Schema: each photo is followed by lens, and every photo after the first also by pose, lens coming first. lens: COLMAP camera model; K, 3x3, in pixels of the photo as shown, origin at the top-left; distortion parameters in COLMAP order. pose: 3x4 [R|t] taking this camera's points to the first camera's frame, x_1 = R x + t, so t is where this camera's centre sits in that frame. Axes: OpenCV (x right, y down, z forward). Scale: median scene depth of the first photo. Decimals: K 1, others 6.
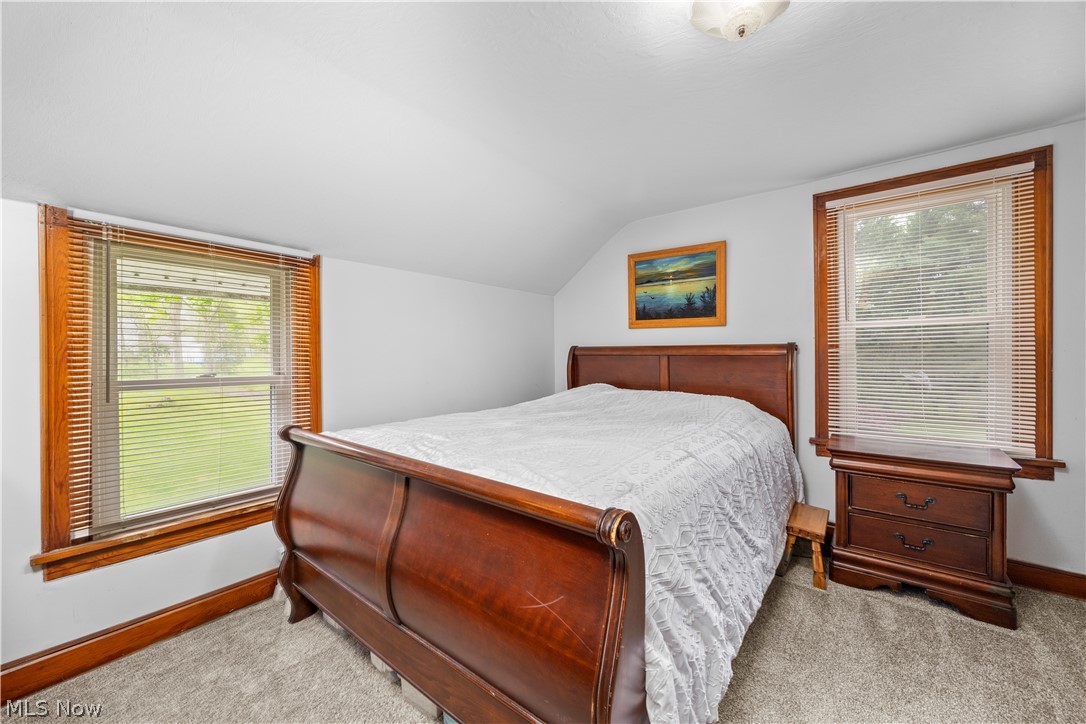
lens RADIAL K [[416.8, 0, 541.9], [0, 416.8, 364.2], [0, 0, 1]] dist [-0.002249, -0.000230]
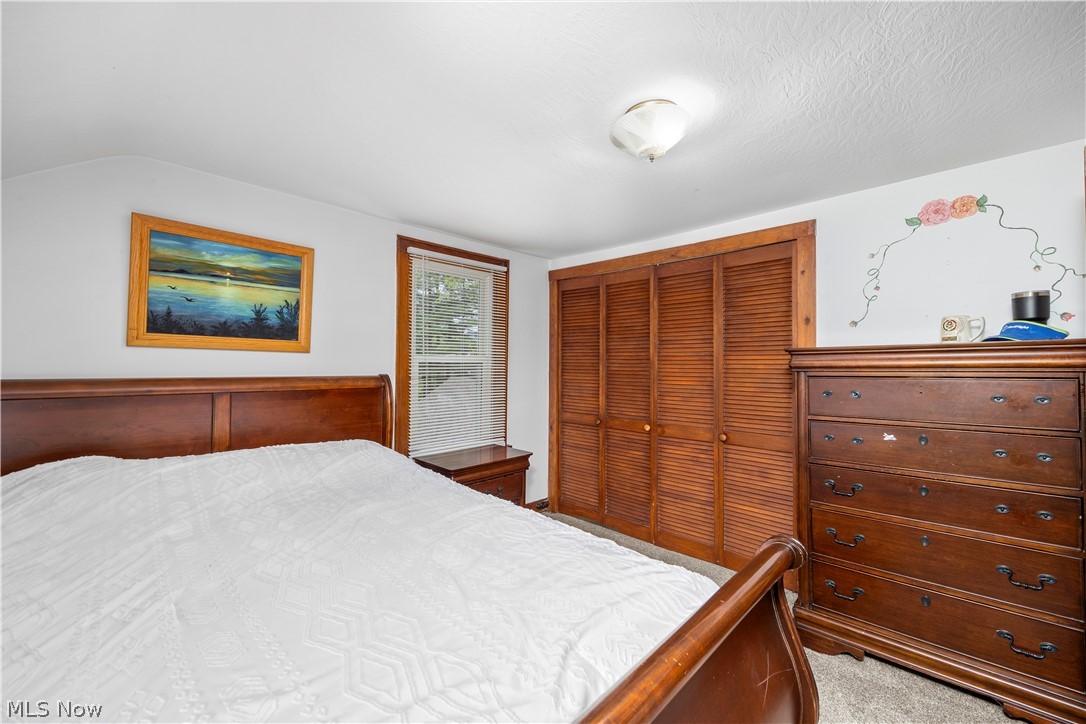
lens RADIAL K [[416.8, 0, 541.9], [0, 416.8, 364.2], [0, 0, 1]] dist [-0.002249, -0.000230]
pose [[0.109585, 0.002638, 0.993974, -0.304101], [0.010820, 0.999934, -0.003847, -0.059796], [-0.993919, 0.011176, 0.109549, 0.446268]]
